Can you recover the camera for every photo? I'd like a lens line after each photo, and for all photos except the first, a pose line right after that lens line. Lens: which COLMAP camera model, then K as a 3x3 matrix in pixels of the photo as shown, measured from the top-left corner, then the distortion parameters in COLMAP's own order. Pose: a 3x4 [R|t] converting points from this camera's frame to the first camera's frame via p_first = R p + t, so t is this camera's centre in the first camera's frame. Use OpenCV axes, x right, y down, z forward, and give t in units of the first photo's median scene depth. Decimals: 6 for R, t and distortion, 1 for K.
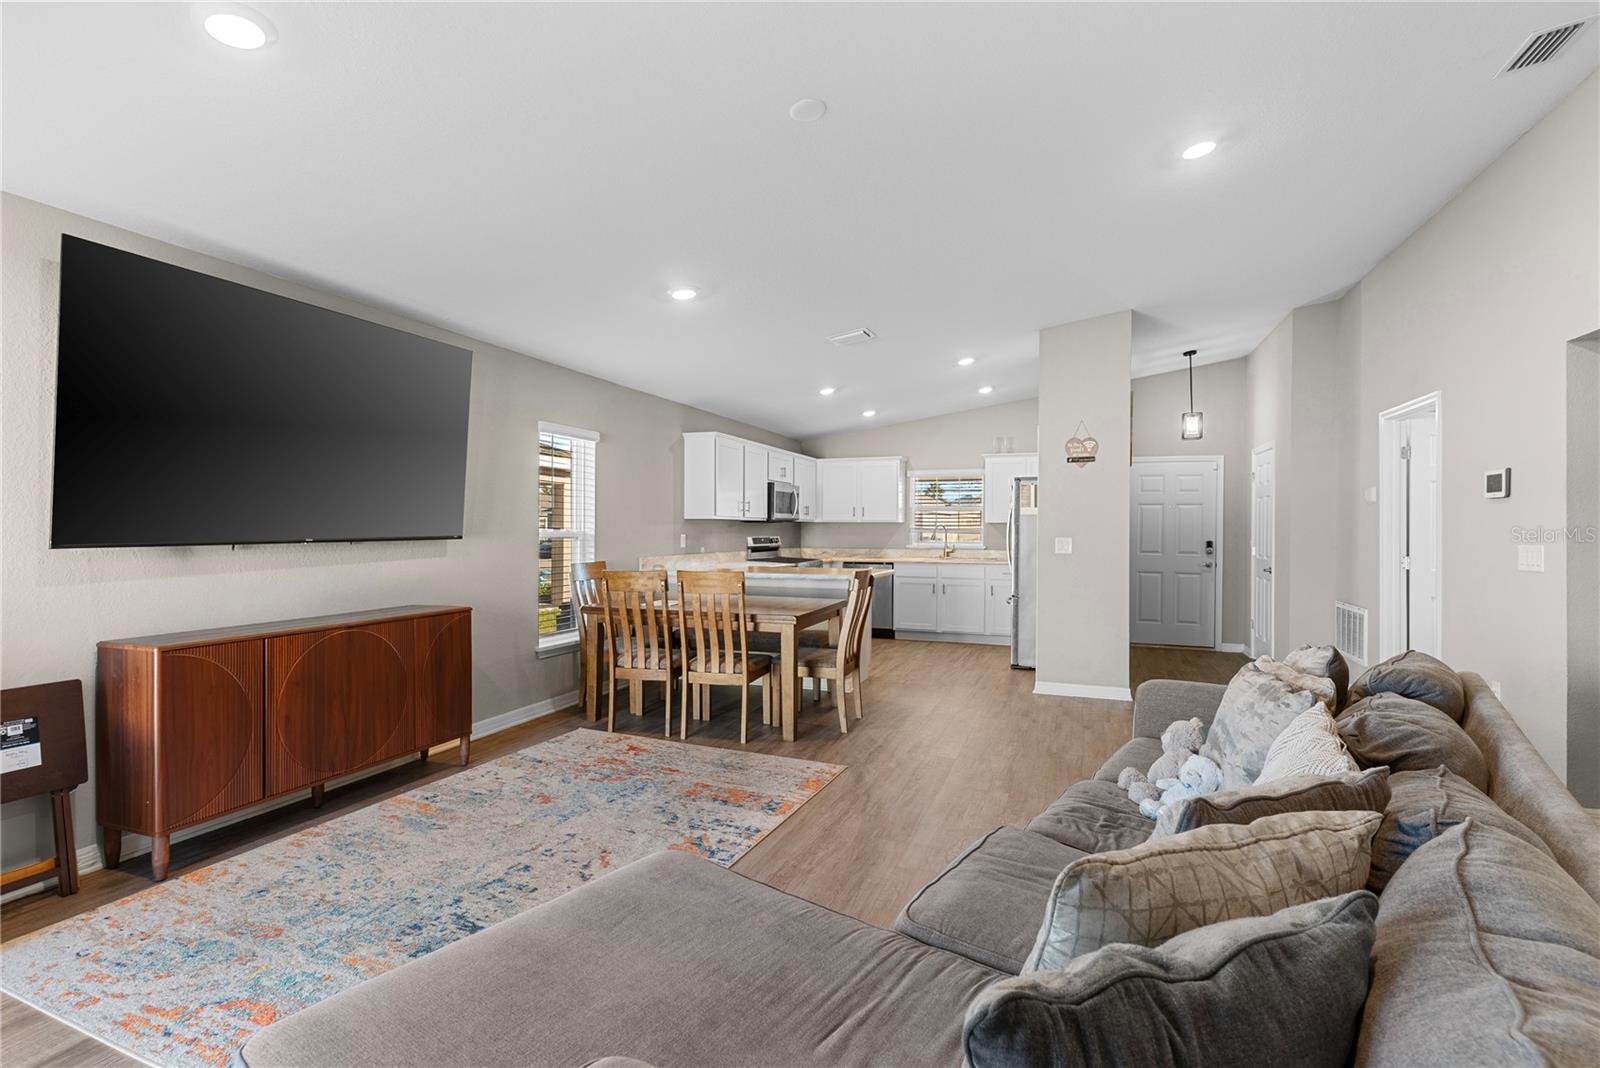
lens RADIAL K [[767.7, 0, 807.6], [0, 767.7, 529.5], [0, 0, 1]] dist [0.000258, 0.000273]
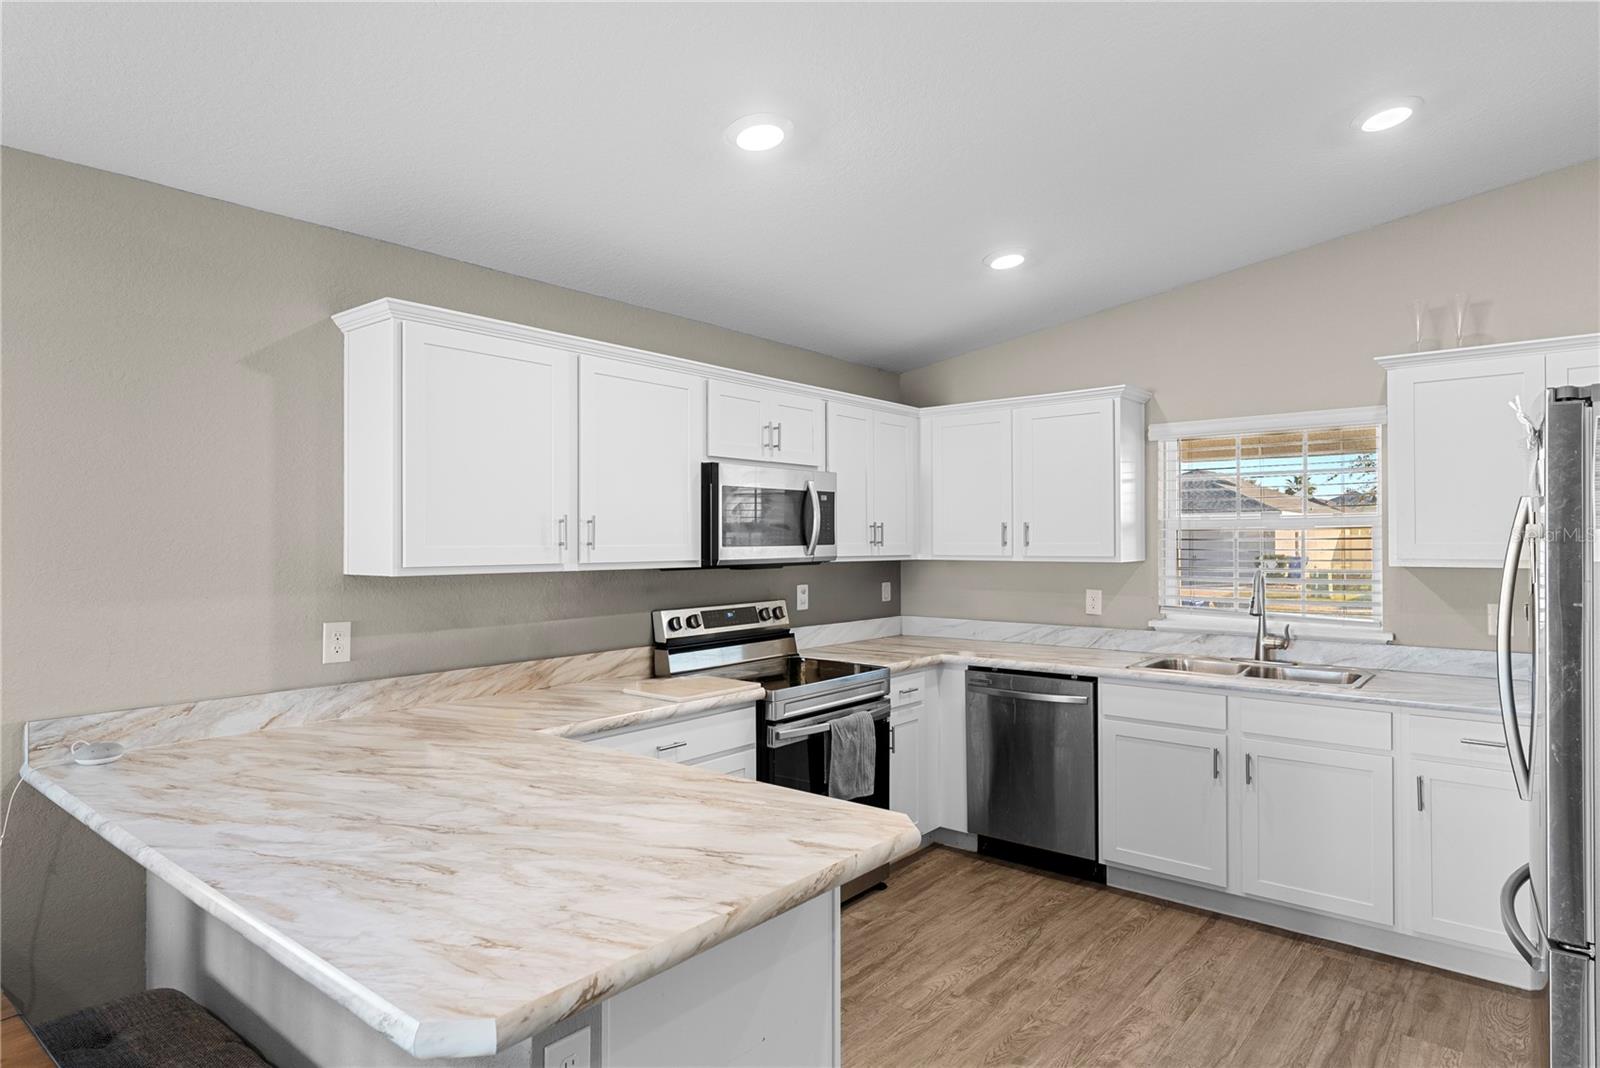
lens RADIAL K [[918.7, 0, 811.8], [0, 918.7, 534.0], [0, 0, 1]] dist [0.002257, 0.001277]
pose [[0.943565, -0.010827, -0.331010, 0.272918], [0.008279, 0.999924, -0.009106, -0.044439], [0.331083, 0.005851, 0.943583, 1.161100]]
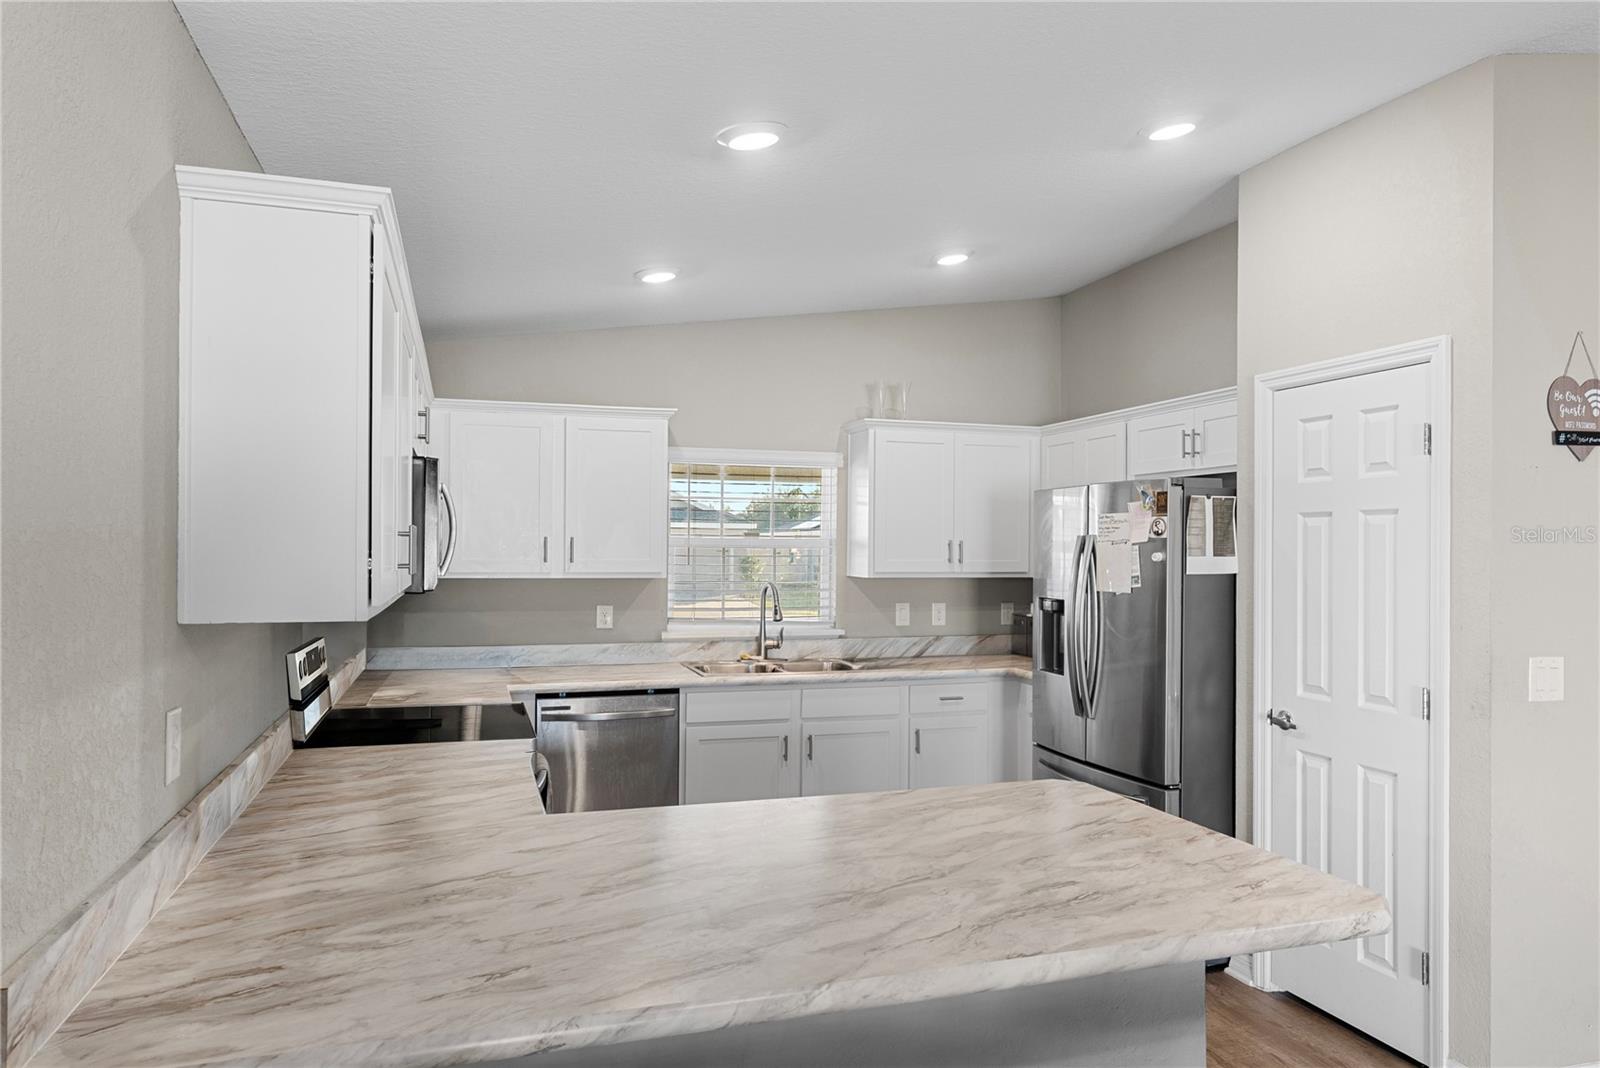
lens RADIAL K [[1049.6, 0, 813.8], [0, 1049.6, 533.7], [0, 0, 1]] dist [0.003519, -0.000184]
pose [[0.782866, 0.007771, 0.622141, -0.331297], [-0.001293, 0.999940, -0.010863, -0.056699], [-0.622188, 0.007700, 0.782830, 1.177860]]
